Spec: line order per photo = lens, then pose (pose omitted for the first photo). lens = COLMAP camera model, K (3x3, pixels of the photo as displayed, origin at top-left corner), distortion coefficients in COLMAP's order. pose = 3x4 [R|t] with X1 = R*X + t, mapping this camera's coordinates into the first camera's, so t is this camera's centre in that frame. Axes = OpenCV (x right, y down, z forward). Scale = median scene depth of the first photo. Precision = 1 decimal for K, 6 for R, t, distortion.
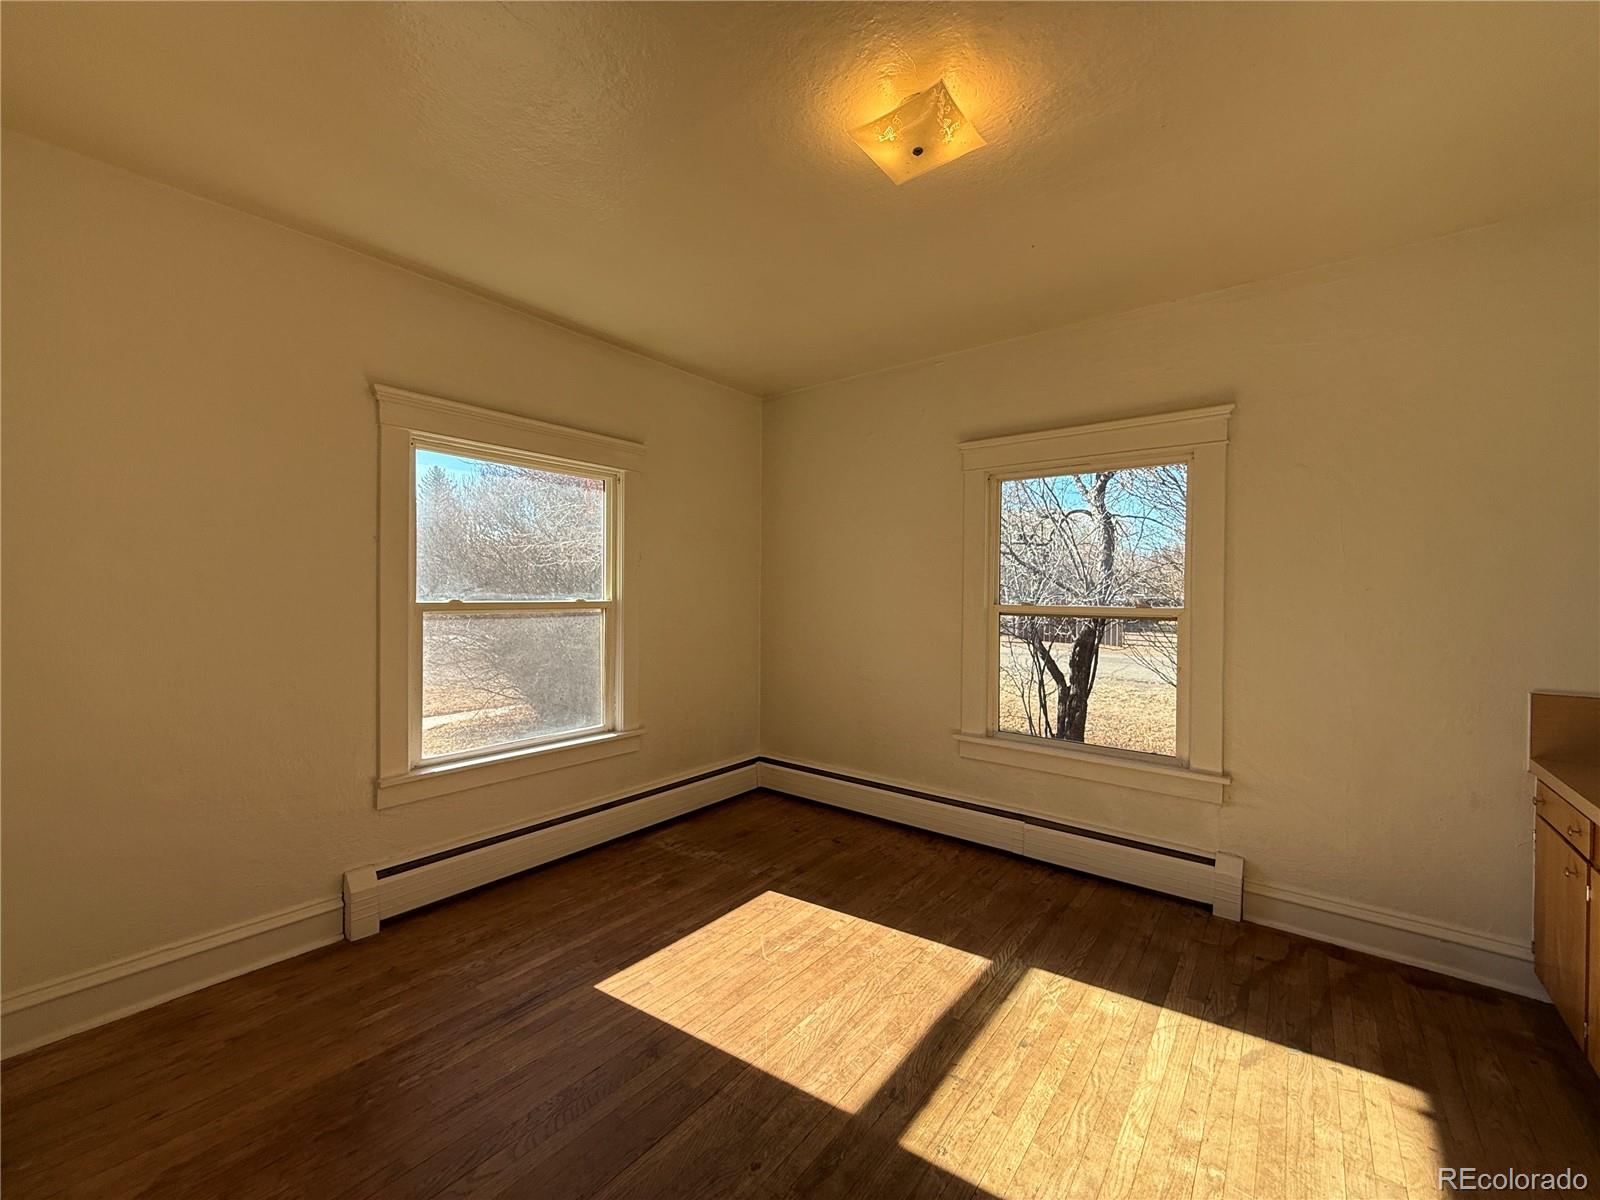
lens RADIAL K [[635.6, 0, 808.6], [0, 635.6, 605.9], [0, 0, 1]] dist [0.001148, 0.000134]
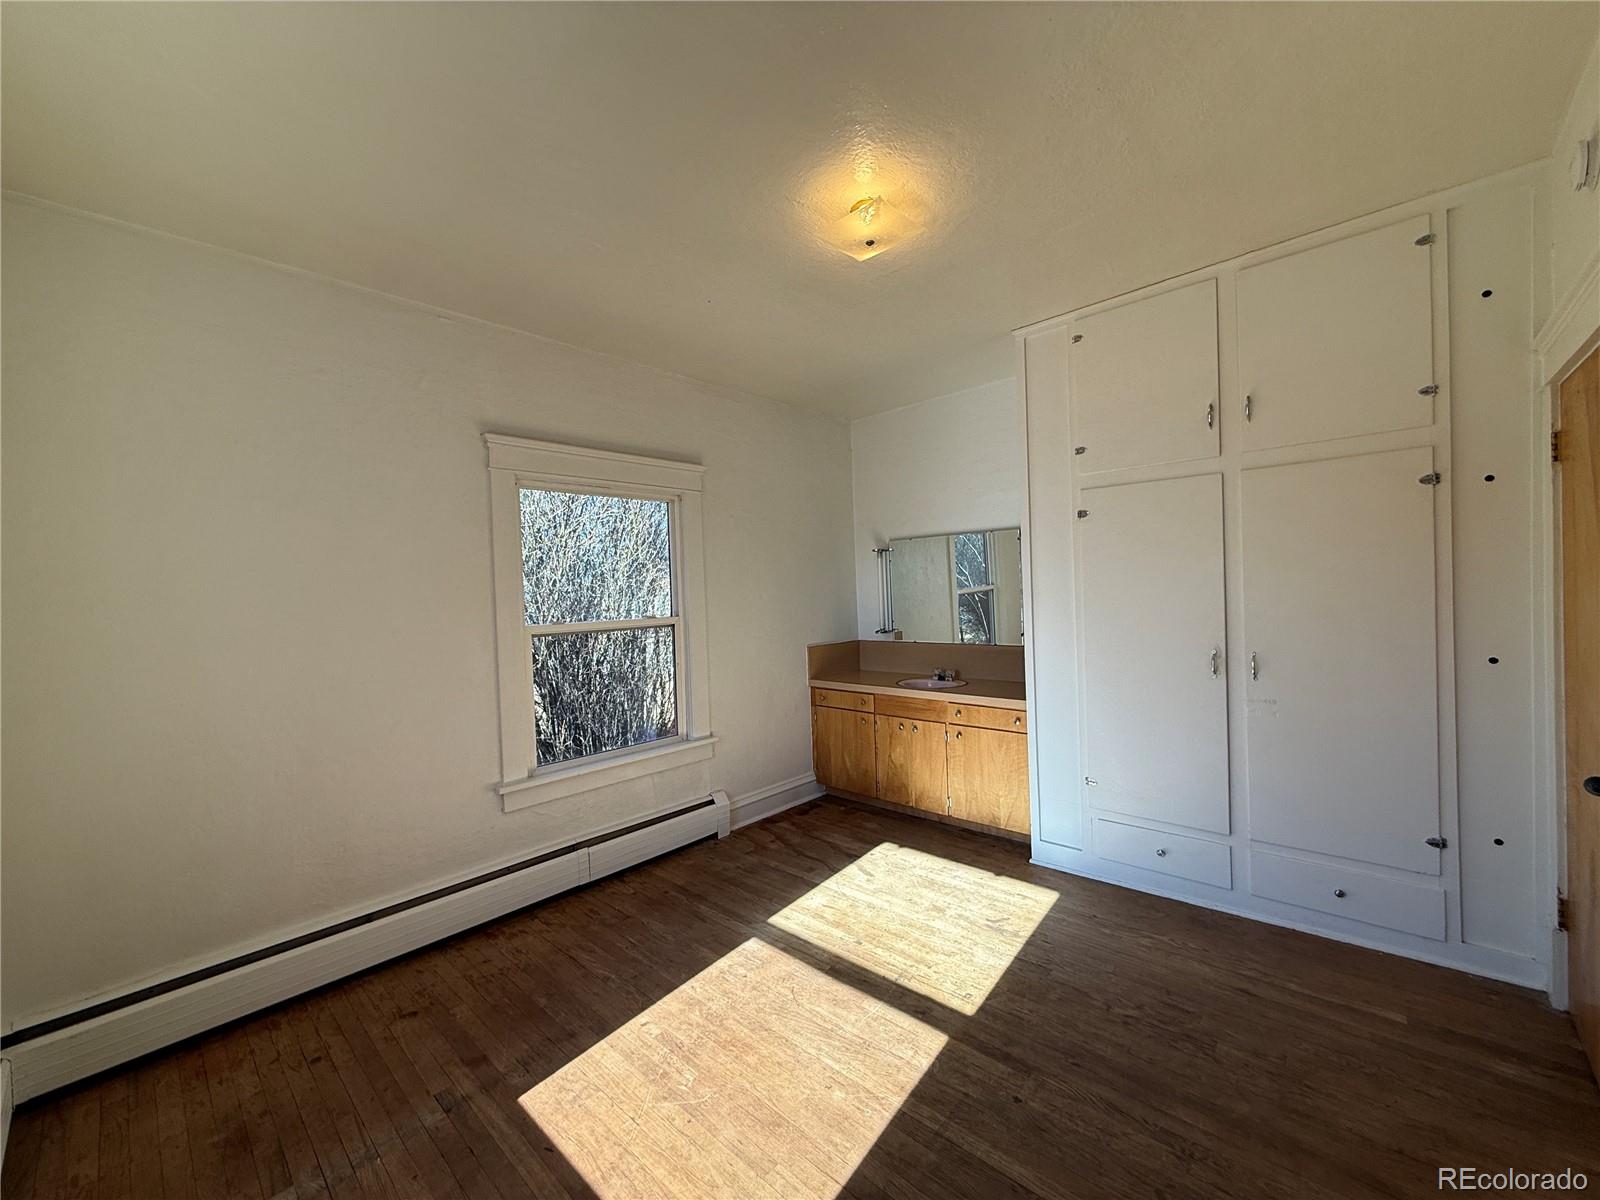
lens RADIAL K [[635.6, 0, 791.5], [0, 635.6, 603.2], [0, 0, 1]] dist [0.001148, 0.000134]
pose [[0.099319, -0.031816, 0.994547, -0.763956], [0.058617, 0.997940, 0.026071, -0.049332], [-0.993328, 0.055708, 0.100979, 0.756354]]
